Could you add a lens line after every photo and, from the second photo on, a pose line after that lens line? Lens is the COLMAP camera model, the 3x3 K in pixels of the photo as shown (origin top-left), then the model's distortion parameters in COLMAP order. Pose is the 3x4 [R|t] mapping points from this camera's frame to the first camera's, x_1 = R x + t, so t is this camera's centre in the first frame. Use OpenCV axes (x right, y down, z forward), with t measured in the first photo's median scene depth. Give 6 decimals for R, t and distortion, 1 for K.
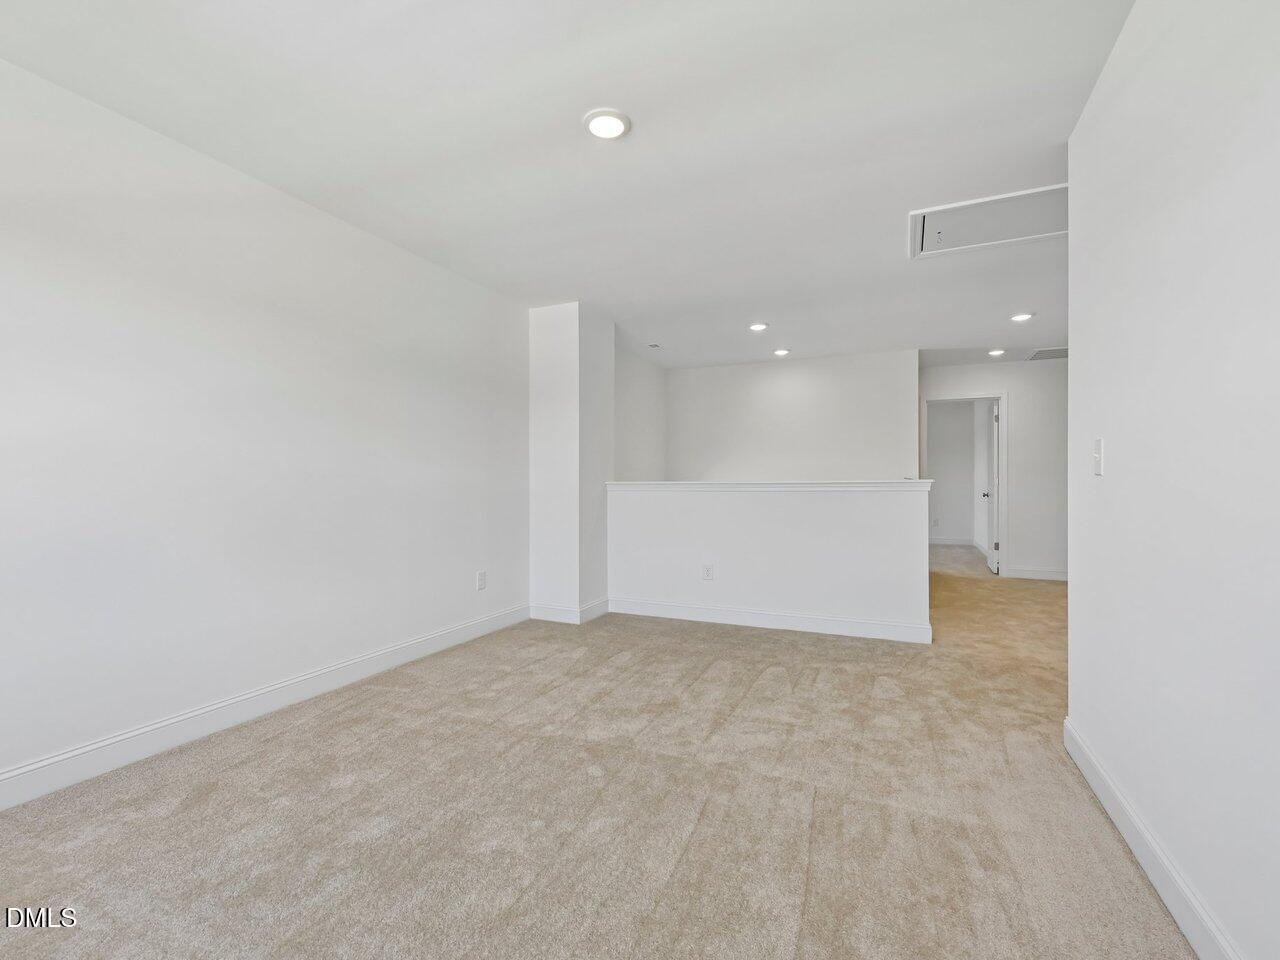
lens RADIAL K [[578.1, 0, 640.0], [0, 578.1, 480.0], [0, 0, 1]] dist [-0.003156, -0.000316]
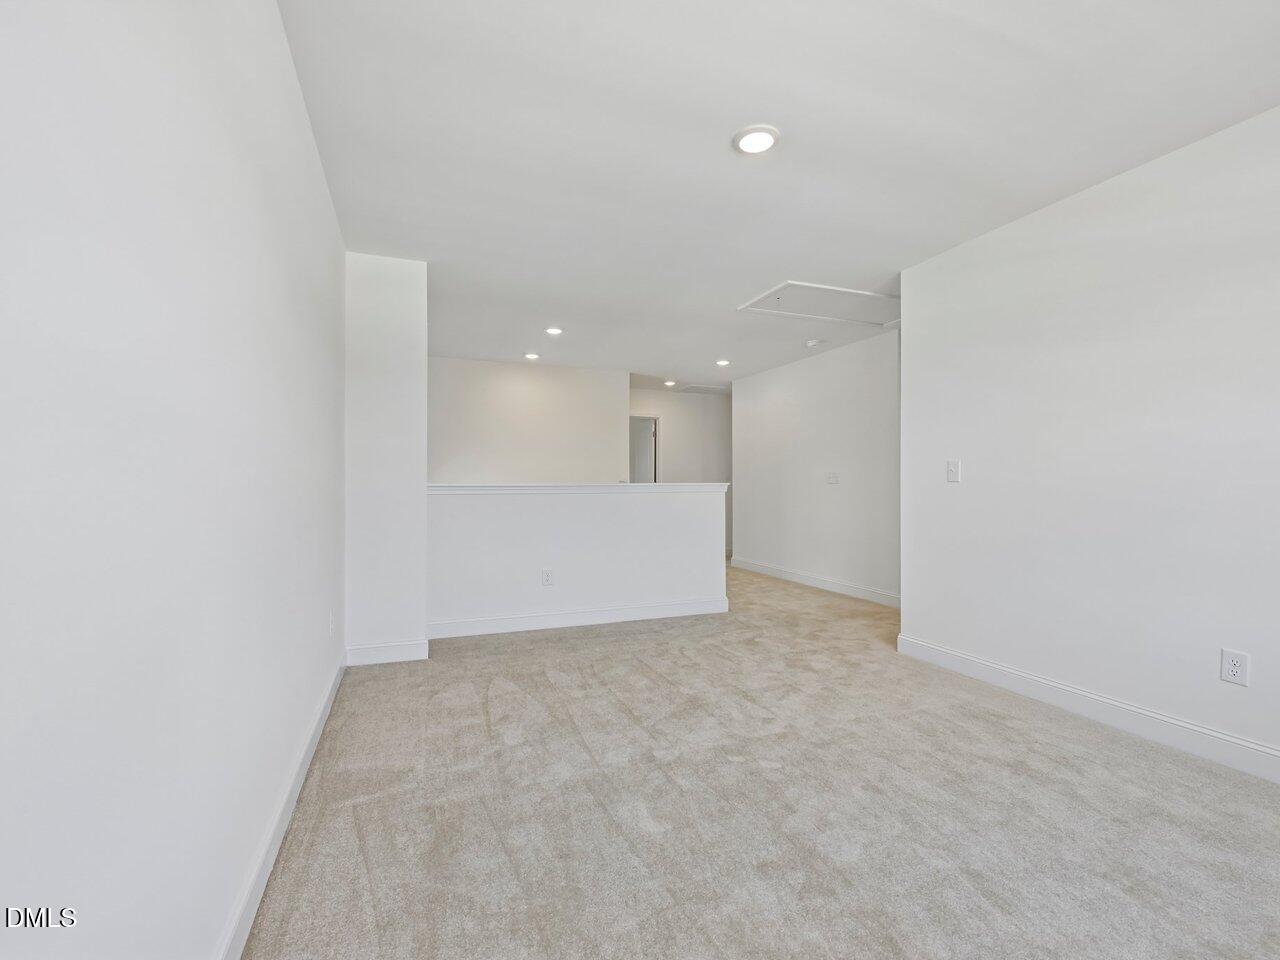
lens RADIAL K [[578.1, 0, 640.0], [0, 578.1, 480.0], [0, 0, 1]] dist [-0.003156, -0.000316]
pose [[0.695792, 0.008329, 0.718195, -0.651037], [-0.006498, 0.999965, -0.005302, 0.000715], [-0.718214, -0.000978, 0.695821, 0.295833]]
